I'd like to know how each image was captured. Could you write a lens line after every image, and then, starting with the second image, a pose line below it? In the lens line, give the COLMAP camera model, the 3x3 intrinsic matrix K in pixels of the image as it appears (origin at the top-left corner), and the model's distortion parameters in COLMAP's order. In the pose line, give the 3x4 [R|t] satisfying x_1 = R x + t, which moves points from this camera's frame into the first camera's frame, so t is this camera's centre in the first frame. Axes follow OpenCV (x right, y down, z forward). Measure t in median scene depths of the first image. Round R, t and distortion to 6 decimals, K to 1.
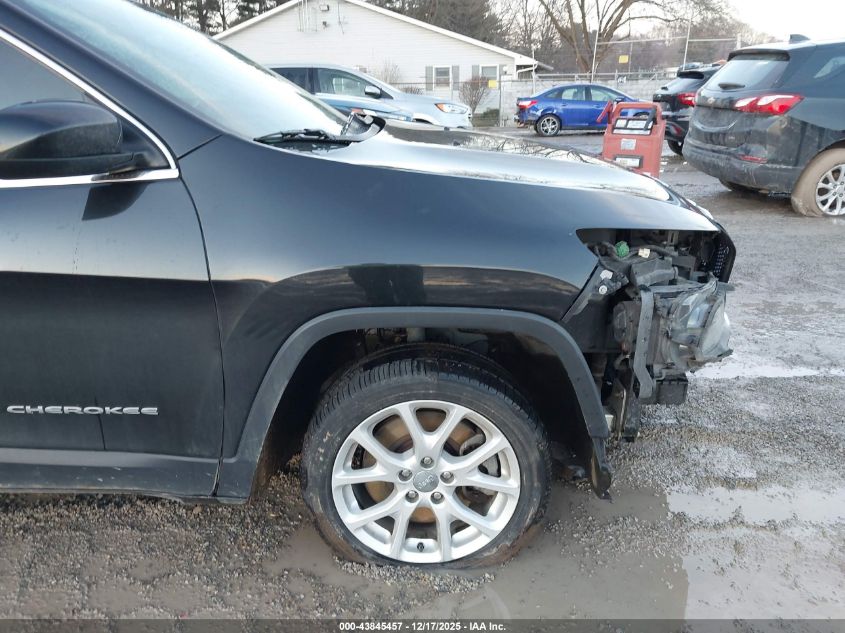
lens RADIAL K [[613.8, 0, 422.5], [0, 613.8, 316.5], [0, 0, 1]] dist [0.002934, 0.031017]
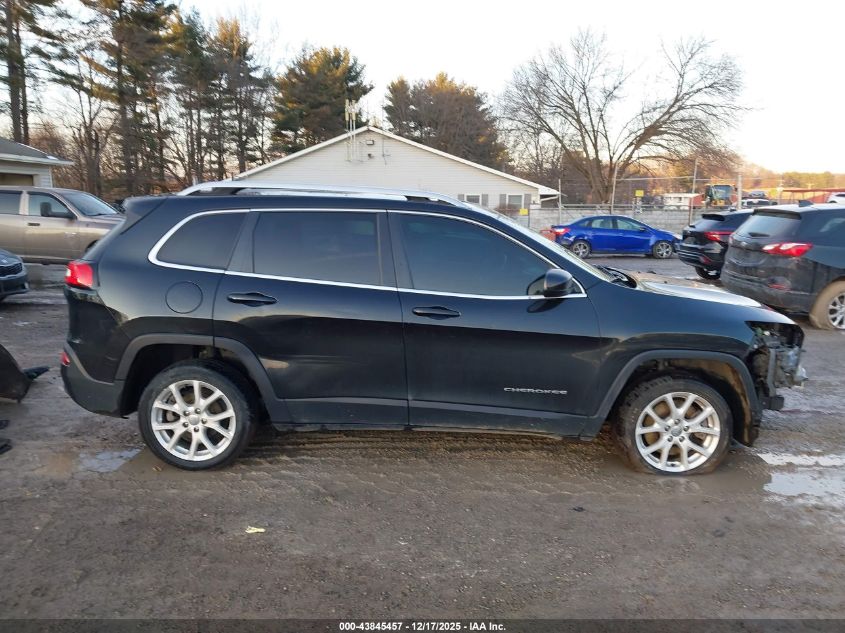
lens RADIAL K [[650.0, 0, 422.5], [0, 650.0, 316.5], [0, 0, 1]] dist [0.043279, 0.001035]
pose [[0.999569, 0.021598, 0.019890, -0.275080], [-0.017642, 0.983299, -0.181139, 0.085764], [-0.023470, 0.180710, 0.983256, -0.394169]]
